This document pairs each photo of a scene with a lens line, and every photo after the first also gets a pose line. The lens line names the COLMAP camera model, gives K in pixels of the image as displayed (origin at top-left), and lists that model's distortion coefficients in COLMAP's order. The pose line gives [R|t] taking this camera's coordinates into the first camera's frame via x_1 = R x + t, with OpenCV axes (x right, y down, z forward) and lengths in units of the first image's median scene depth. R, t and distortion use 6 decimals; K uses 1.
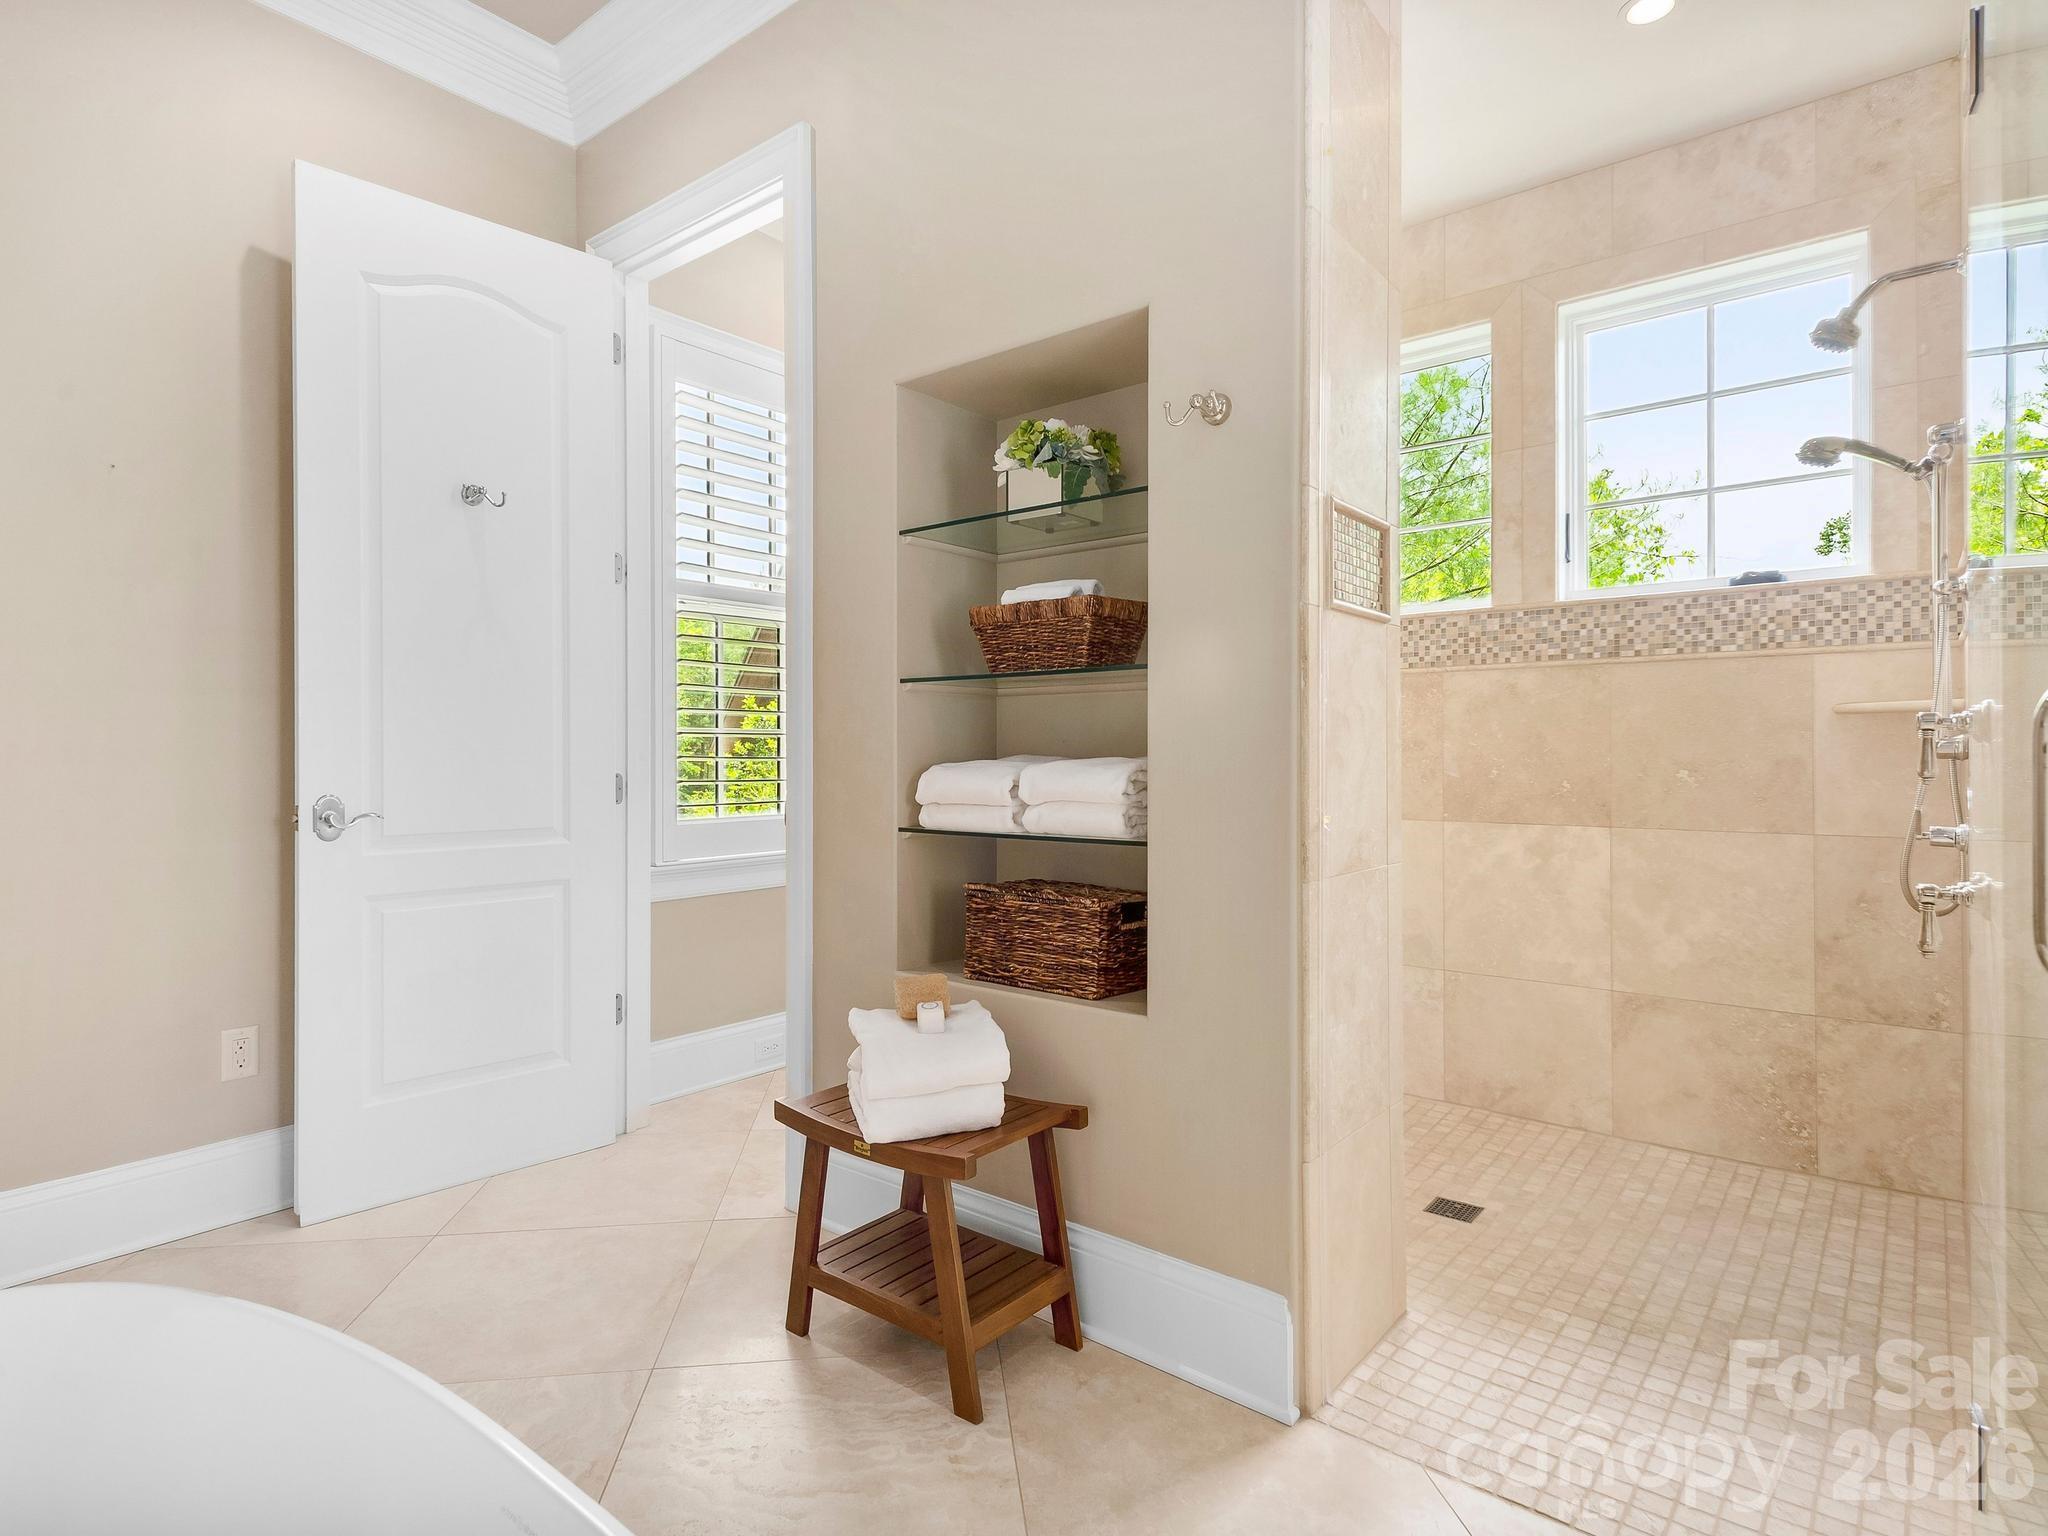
lens RADIAL K [[1112.5, 0, 1023.3], [0, 1112.5, 760.3], [0, 0, 1]] dist [0.018011, -0.001365]
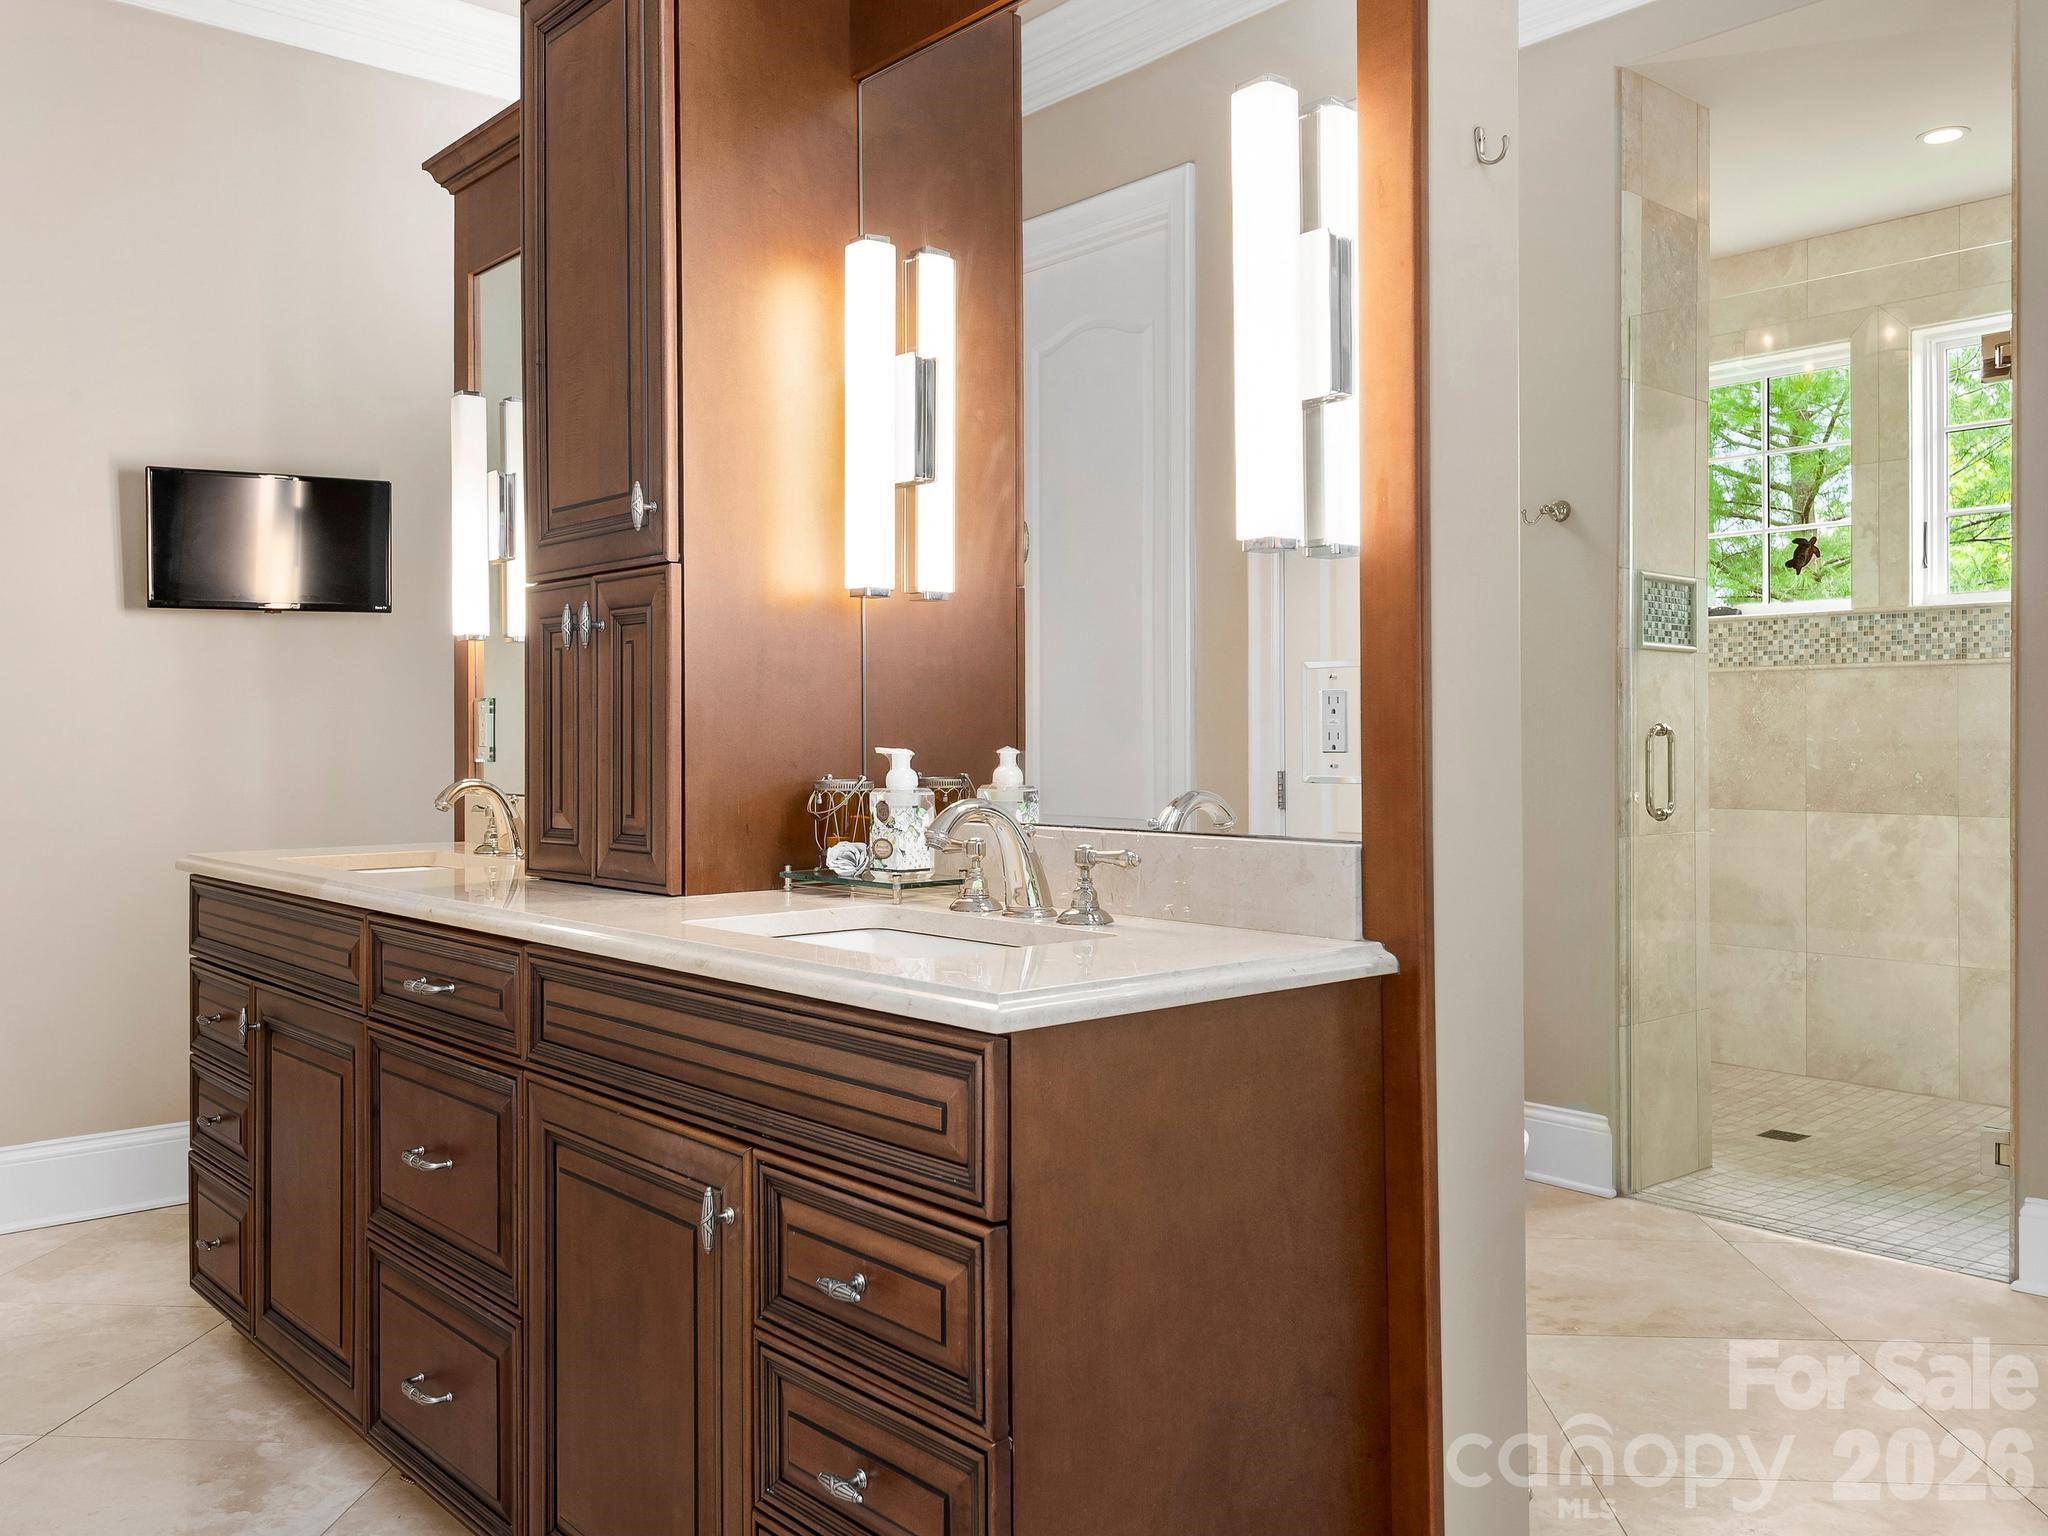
lens RADIAL K [[1717.4, 0, 997.2], [0, 1717.4, 733.0], [0, 0, 1]] dist [0.009428, 0.002423]
pose [[0.982221, 0.000700, -0.187727, -0.073411], [-0.002501, 0.999953, -0.009354, -0.002585], [0.187712, 0.009657, 0.982177, -0.786597]]
